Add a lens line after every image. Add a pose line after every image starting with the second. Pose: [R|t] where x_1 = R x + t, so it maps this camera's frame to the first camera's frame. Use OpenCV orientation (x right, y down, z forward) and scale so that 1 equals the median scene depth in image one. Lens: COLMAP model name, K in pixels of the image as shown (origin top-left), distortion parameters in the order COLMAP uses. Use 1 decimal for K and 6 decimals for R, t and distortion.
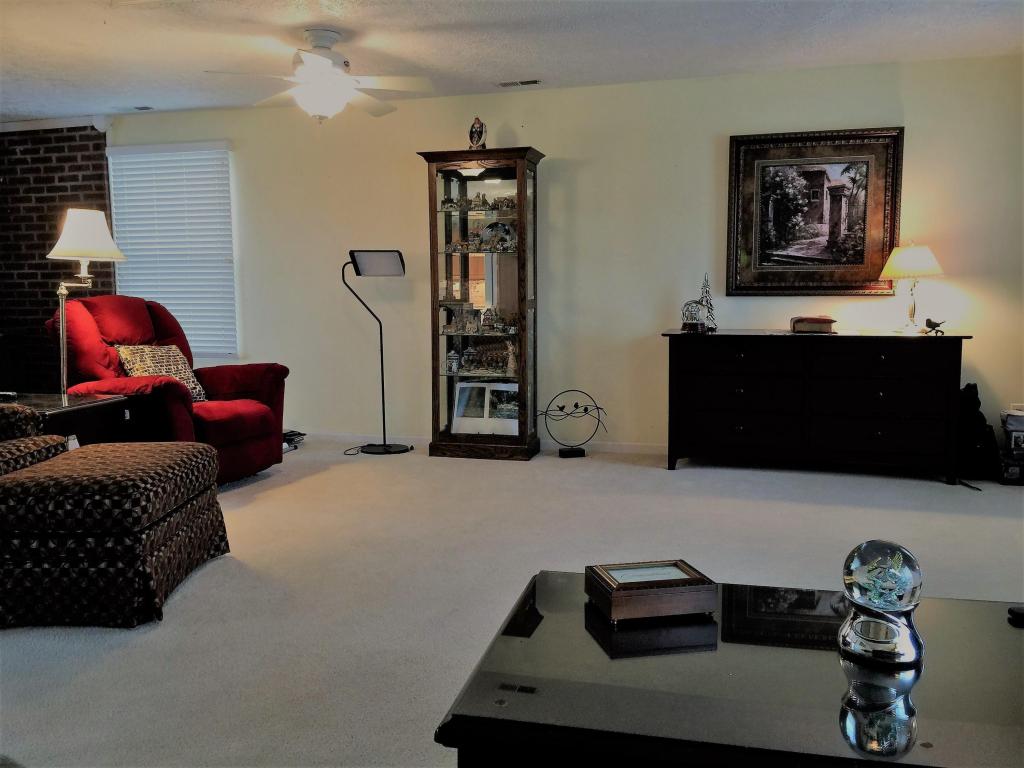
lens RADIAL K [[875.8, 0, 507.7], [0, 875.8, 381.0], [0, 0, 1]] dist [0.078843, -0.103884]
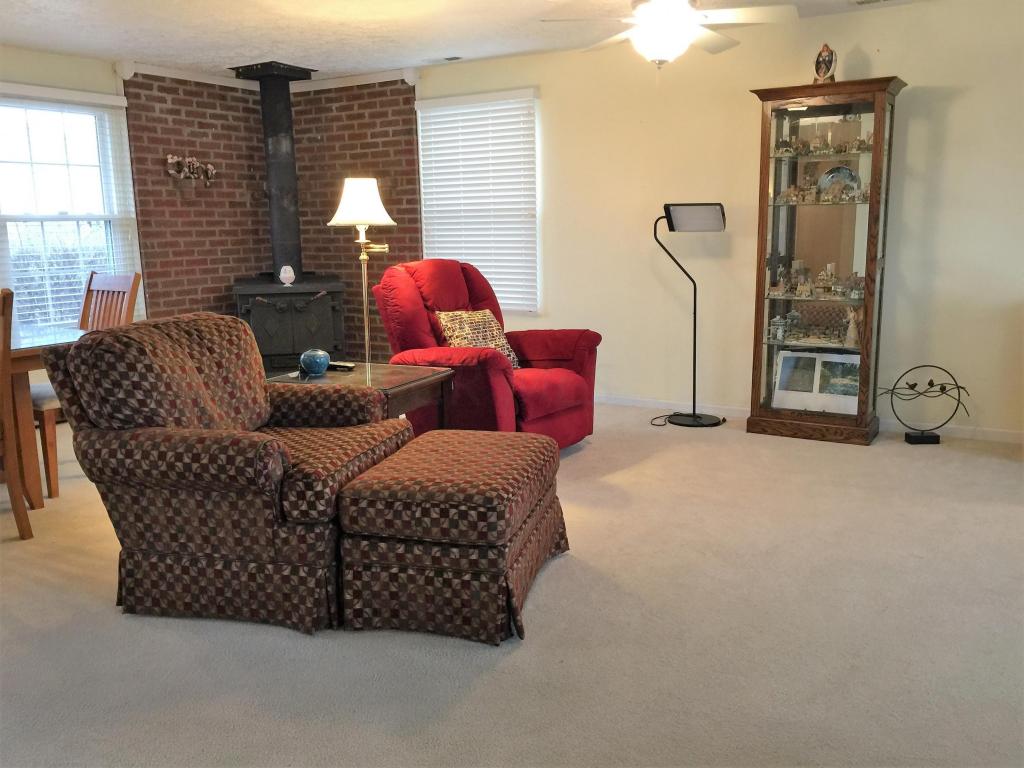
lens RADIAL K [[875.8, 0, 507.7], [0, 875.8, 382.5], [0, 0, 1]] dist [0.078843, -0.103884]
pose [[0.961689, 0.037805, -0.271525, -0.081888], [-0.014917, 0.996195, 0.085868, -0.040042], [0.273738, -0.078528, 0.958593, 0.062351]]
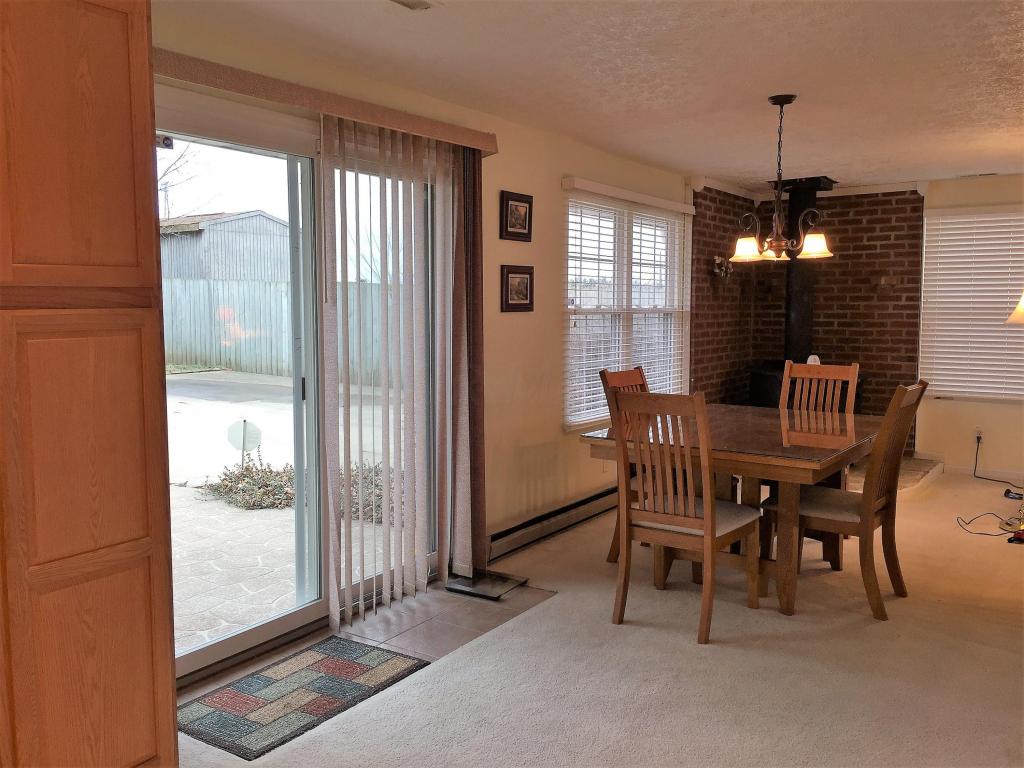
lens RADIAL K [[875.8, 0, 512.5], [0, 875.8, 380.9], [0, 0, 1]] dist [0.078843, -0.103884]
pose [[0.954663, 0.034144, -0.295723, -0.693535], [-0.036920, 0.999311, -0.003805, -0.032319], [0.295389, 0.014550, 0.955266, -0.224273]]
